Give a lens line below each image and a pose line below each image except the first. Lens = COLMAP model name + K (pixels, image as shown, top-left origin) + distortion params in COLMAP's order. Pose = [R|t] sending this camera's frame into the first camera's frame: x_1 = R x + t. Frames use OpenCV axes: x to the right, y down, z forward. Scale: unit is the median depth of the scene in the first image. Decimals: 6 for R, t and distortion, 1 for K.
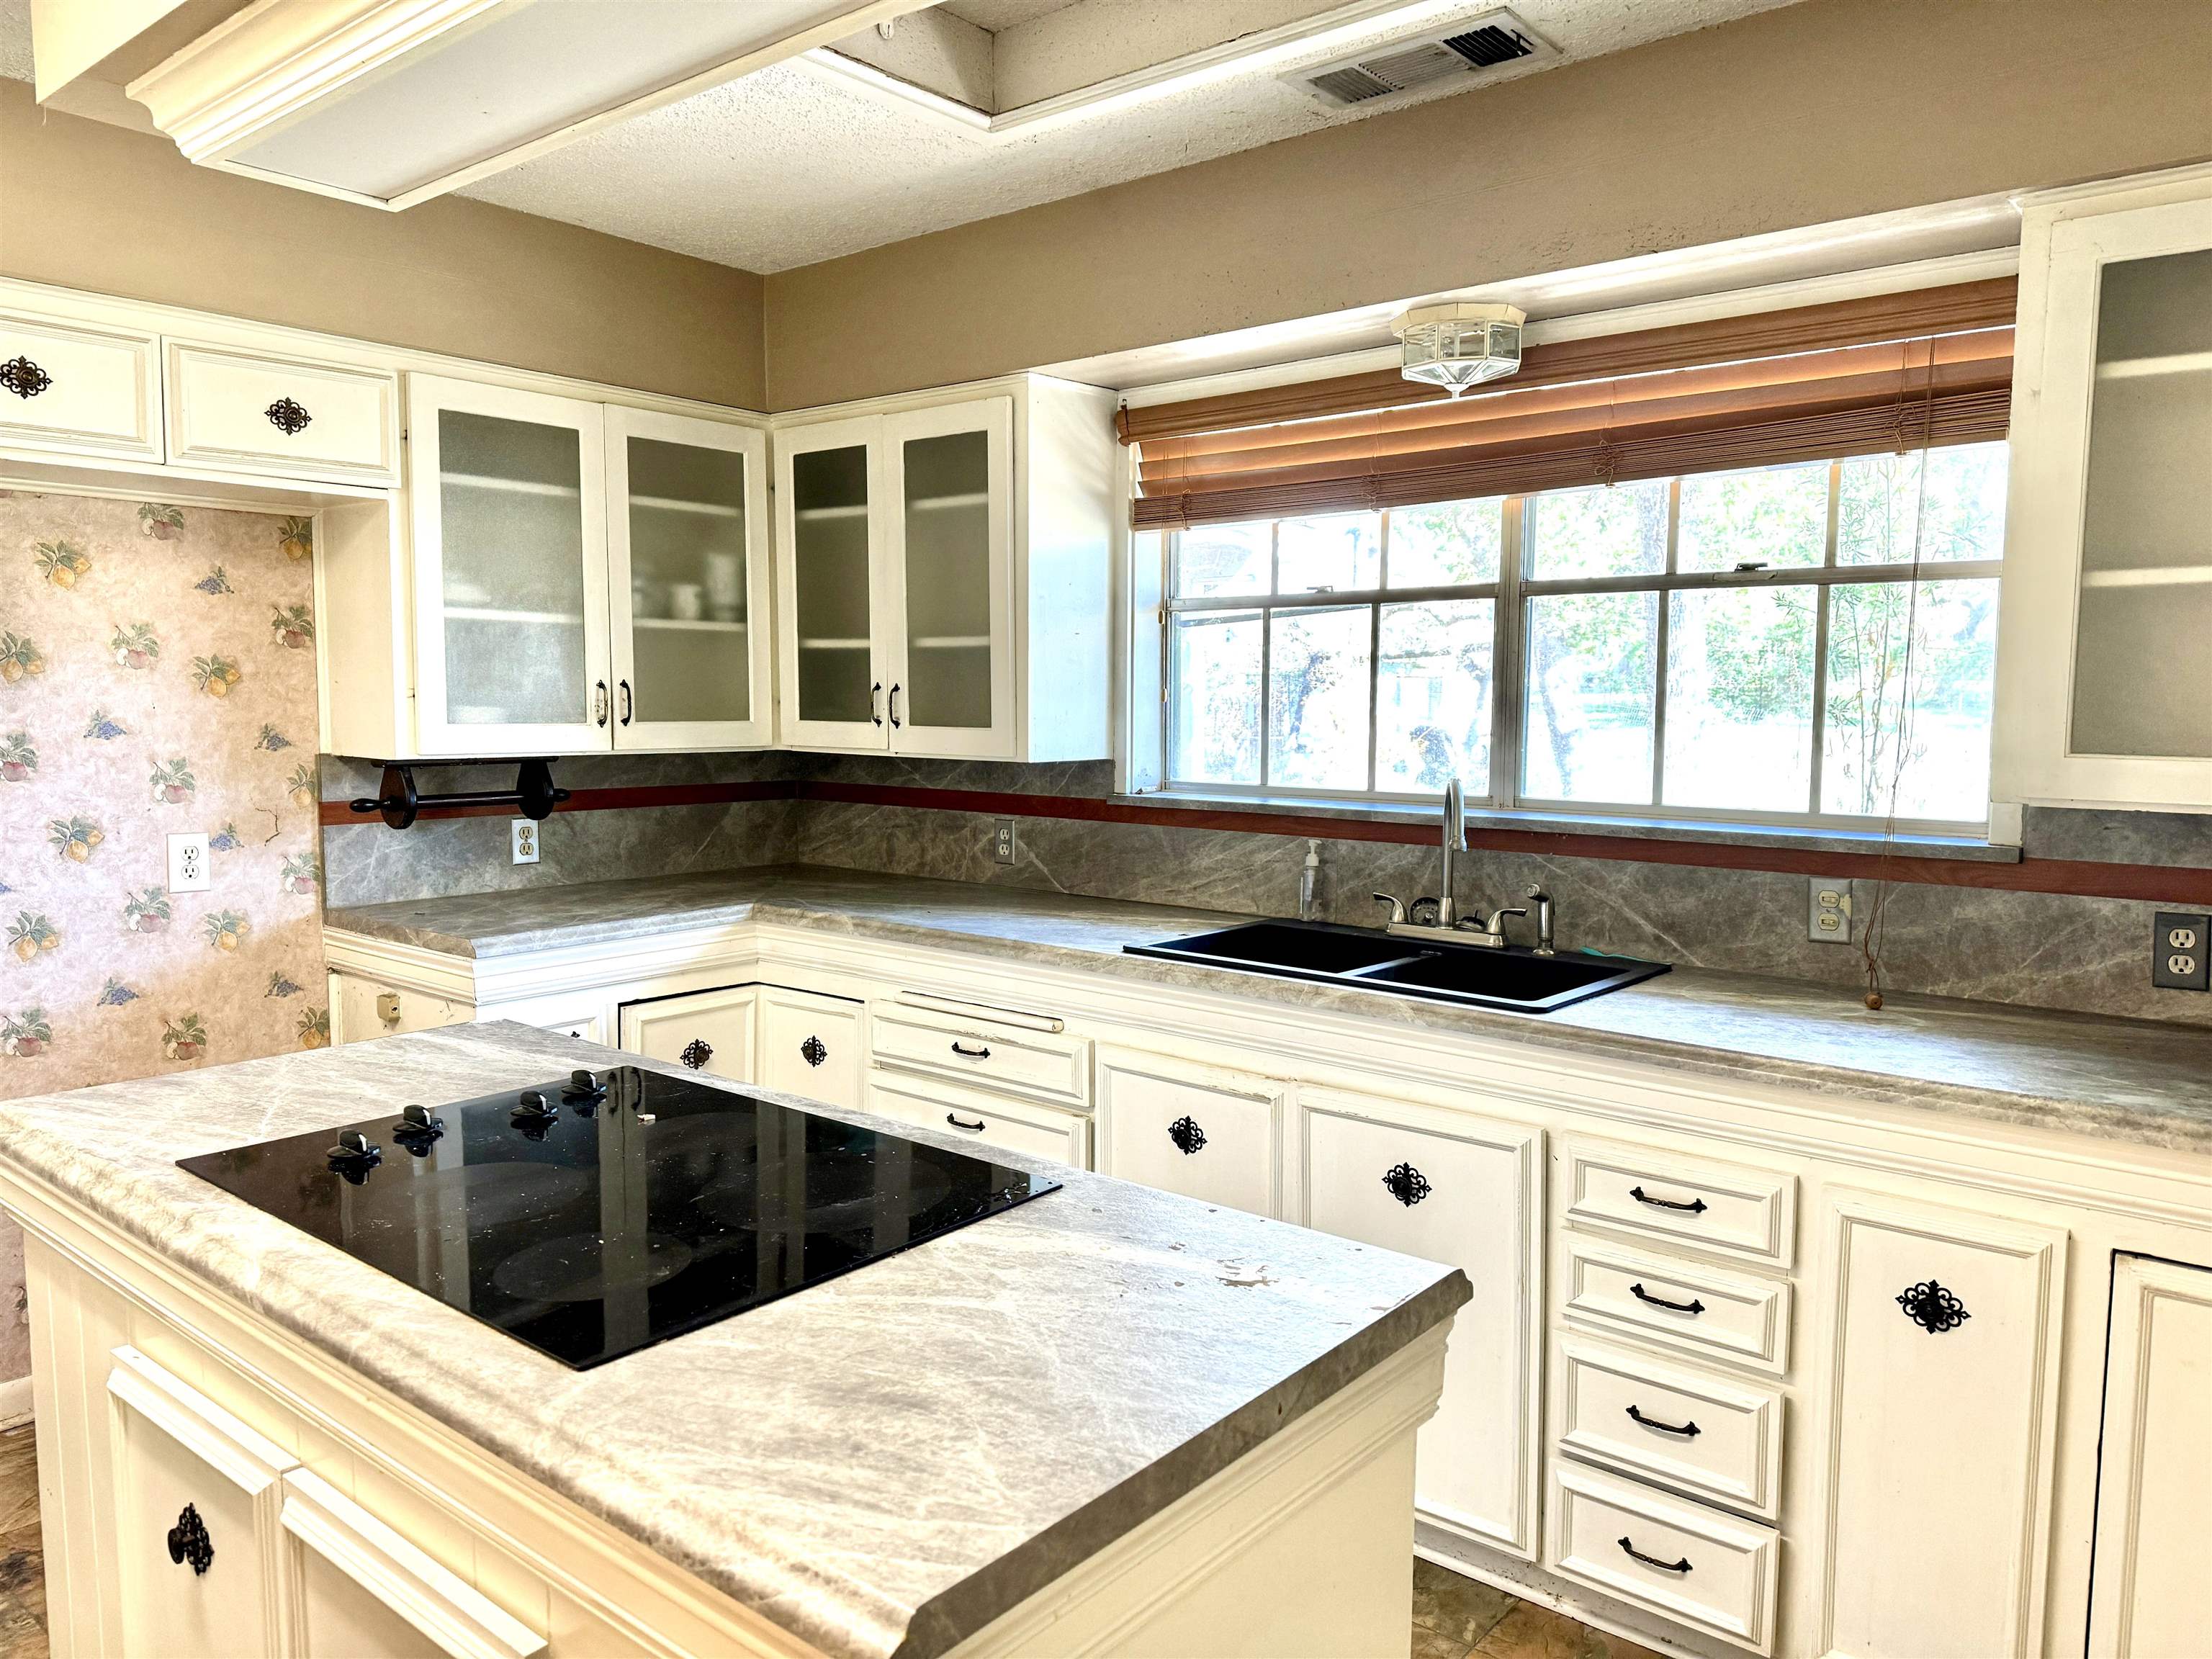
lens RADIAL K [[1533.6, 0, 1106.6], [0, 1533.6, 820.1], [0, 0, 1]] dist [0.118509, -0.166557]
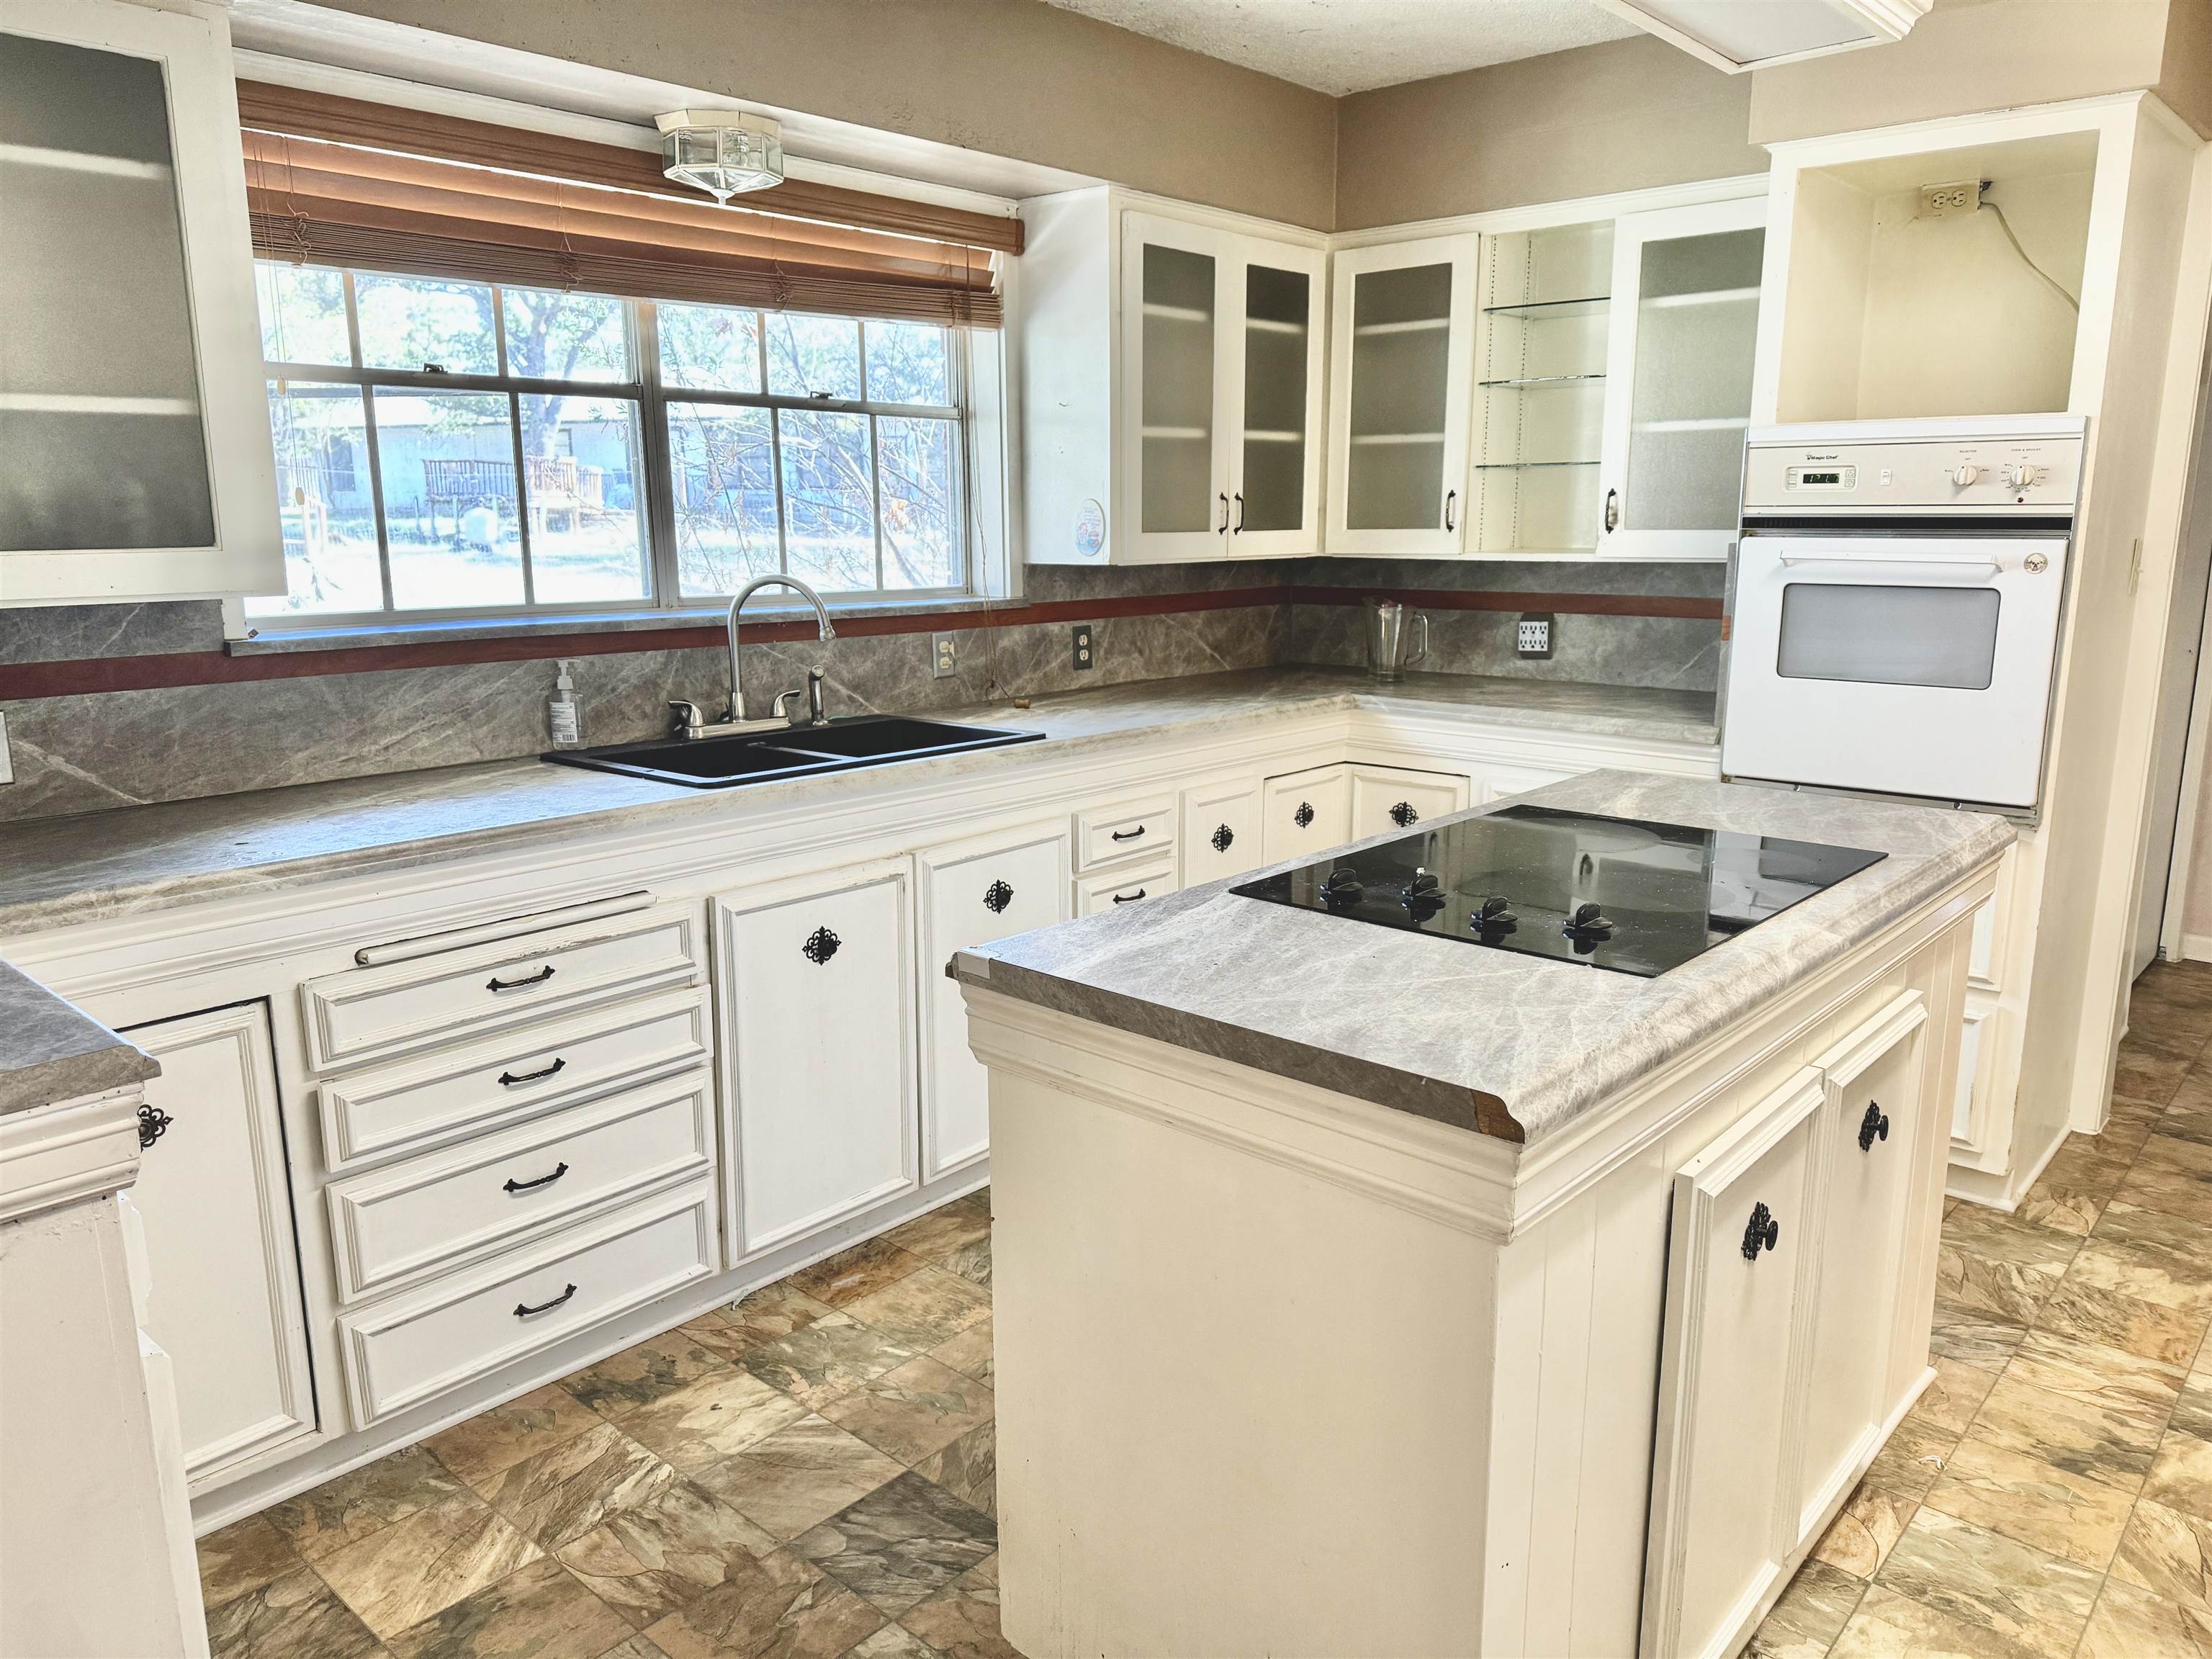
lens RADIAL K [[1570.8, 0, 1104.5], [0, 1570.8, 830.0], [0, 0, 1]] dist [0.109956, -0.185018]
pose [[0.039312, -0.208492, 0.977234, -0.878445], [0.080864, 0.975446, 0.204857, -0.062139], [-0.995950, 0.070969, 0.055206, 0.711894]]
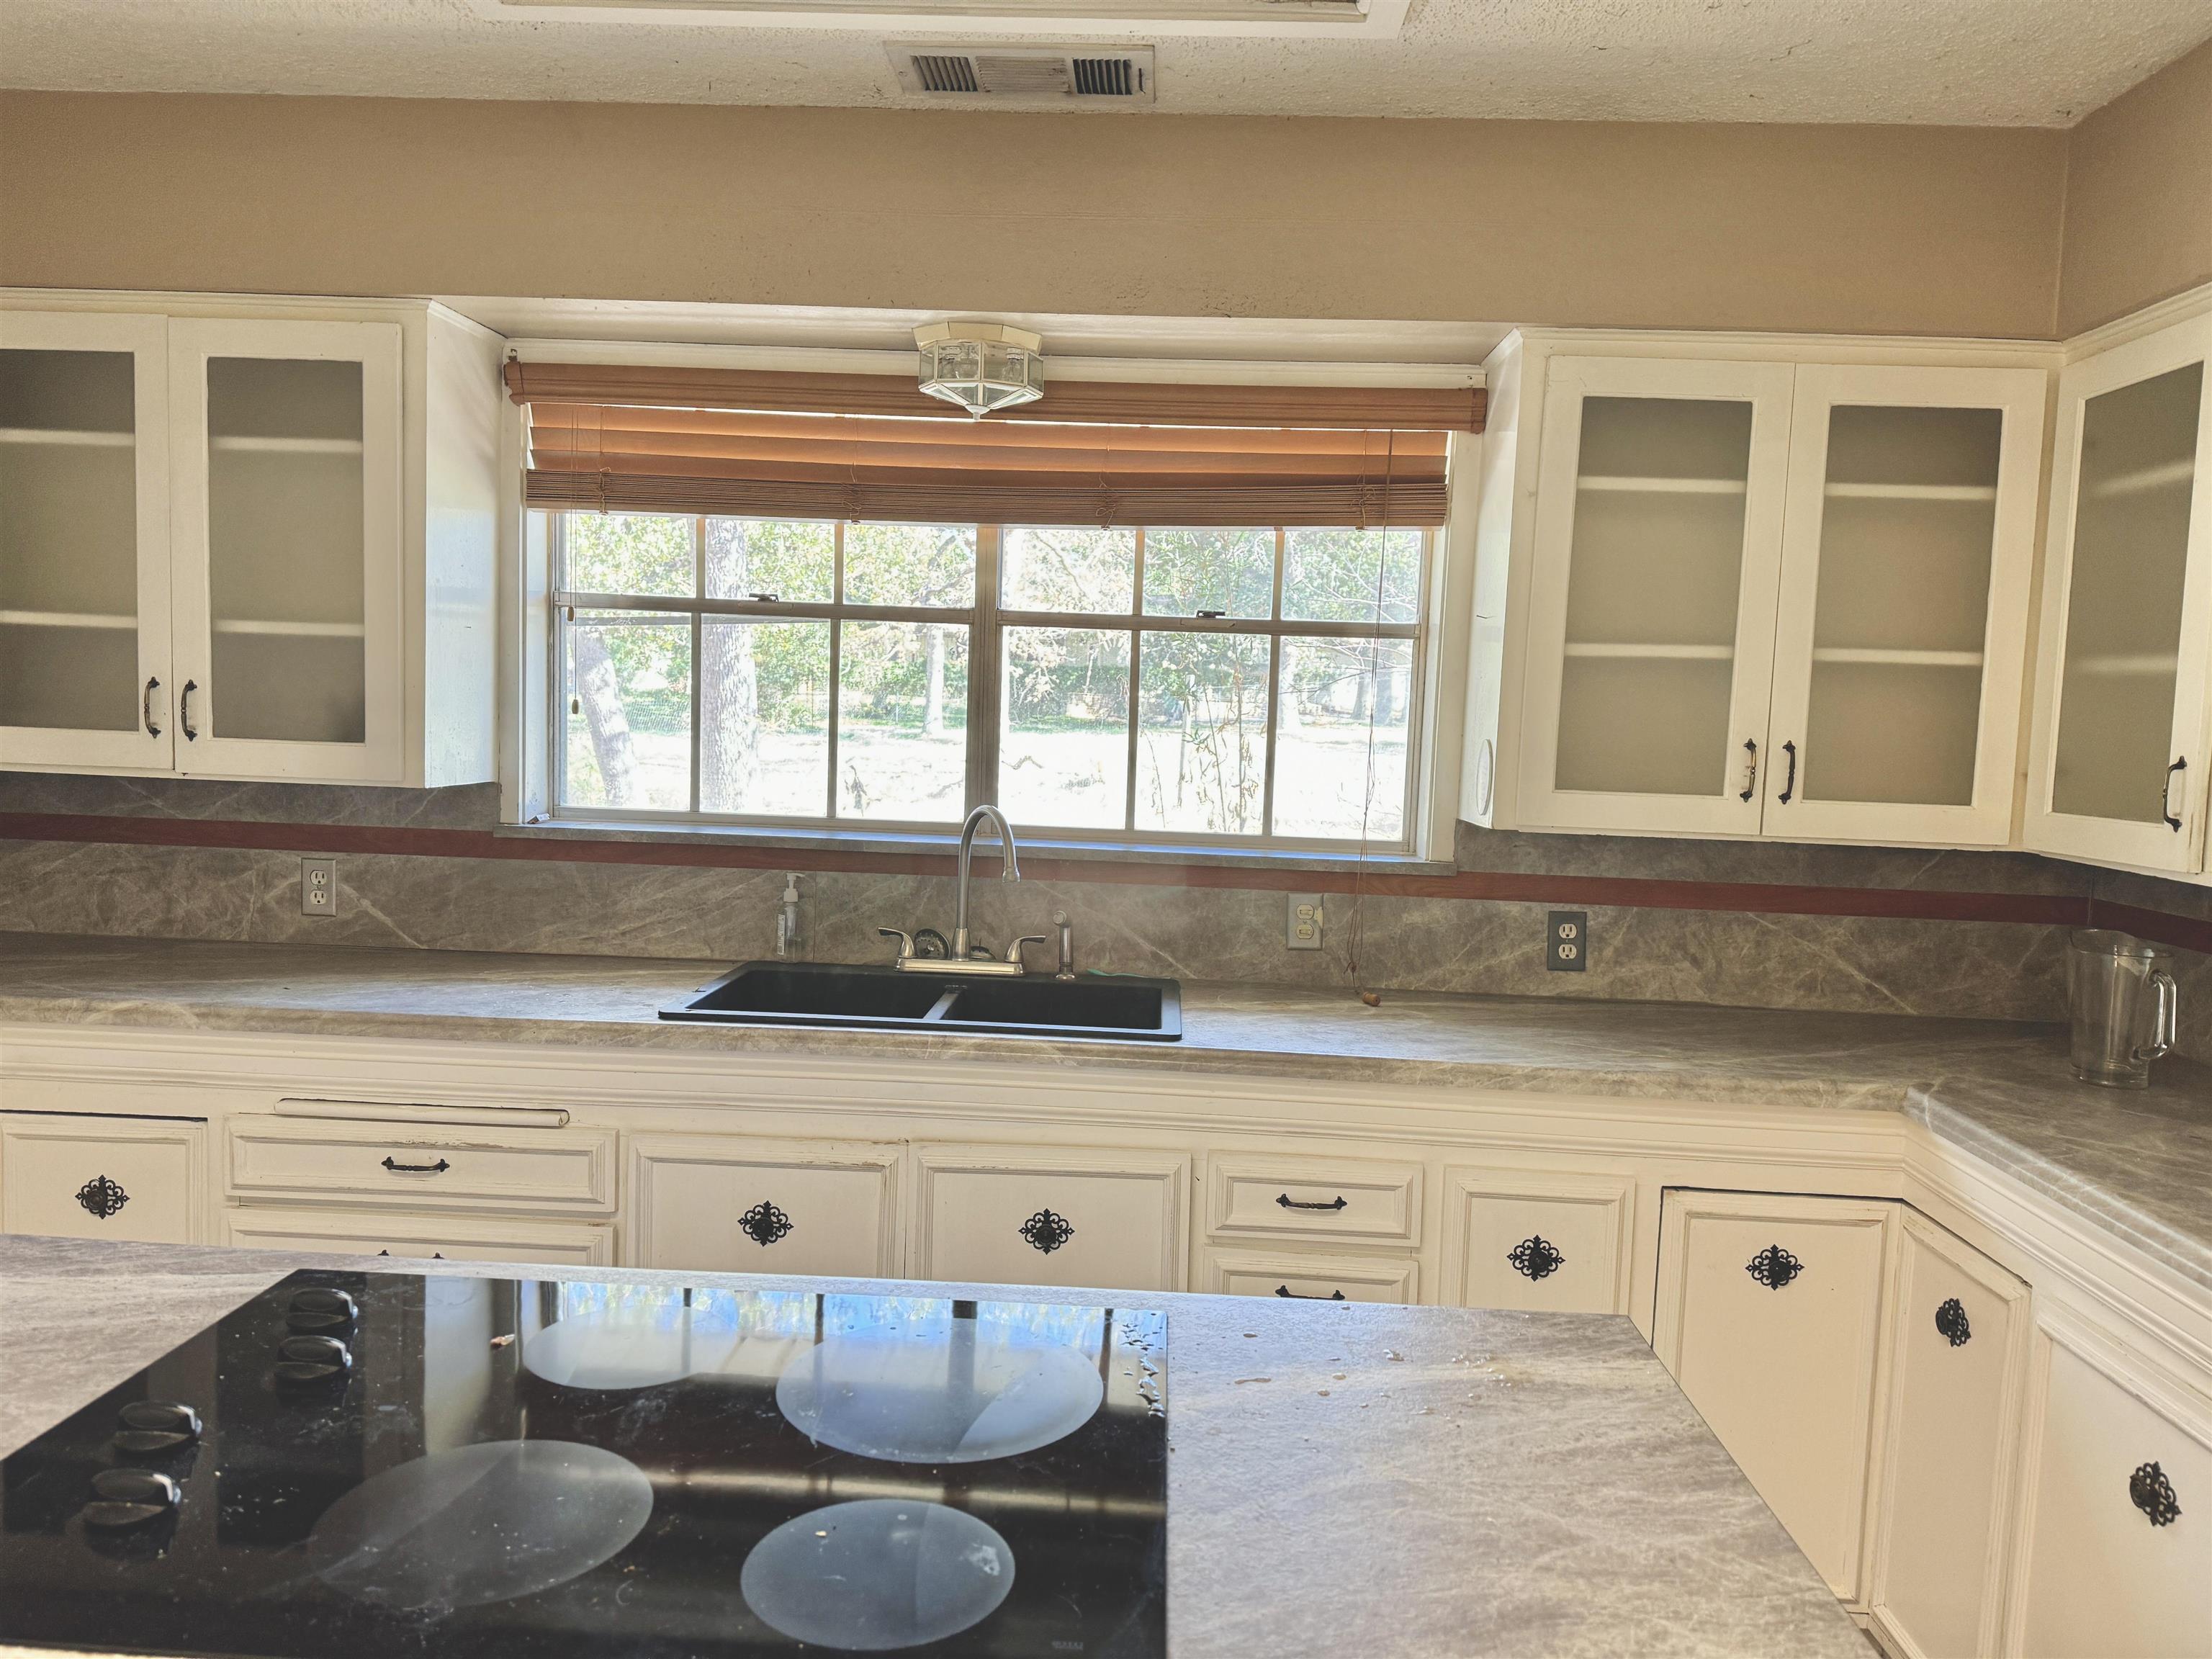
lens RADIAL K [[1533.6, 0, 1106.6], [0, 1533.6, 820.1], [0, 0, 1]] dist [0.118509, -0.166557]
pose [[0.794554, -0.017423, 0.606943, -0.303386], [0.017286, 0.999832, 0.006072, -0.023406], [-0.606947, 0.005667, 0.794722, 0.175783]]
